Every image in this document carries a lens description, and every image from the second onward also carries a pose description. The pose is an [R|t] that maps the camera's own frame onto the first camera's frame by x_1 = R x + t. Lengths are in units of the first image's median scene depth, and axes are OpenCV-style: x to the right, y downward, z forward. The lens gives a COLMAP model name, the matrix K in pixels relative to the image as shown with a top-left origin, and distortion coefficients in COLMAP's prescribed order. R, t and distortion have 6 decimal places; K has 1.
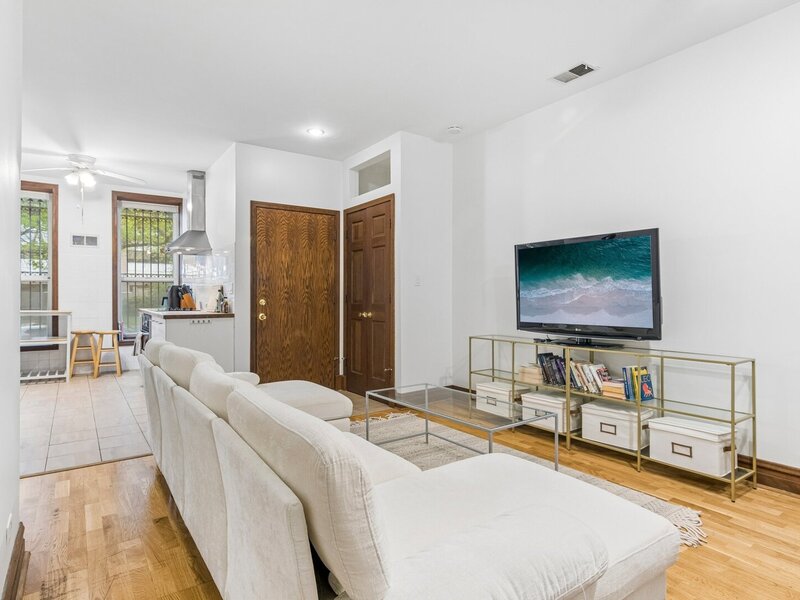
lens RADIAL K [[457.0, 0, 391.9], [0, 457.0, 294.6], [0, 0, 1]] dist [-0.004506, 0.002492]
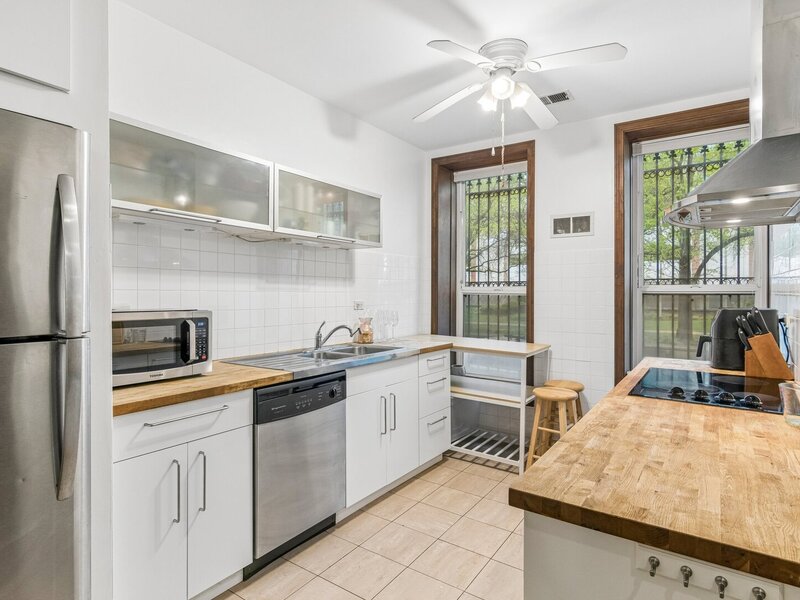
lens RADIAL K [[457.0, 0, 395.1], [0, 457.0, 295.2], [0, 0, 1]] dist [-0.004506, 0.002492]
pose [[0.355380, 0.007587, -0.934691, -0.272636], [-0.002790, 0.999971, 0.007056, -0.042799], [0.934718, 0.000101, 0.355391, 0.753187]]
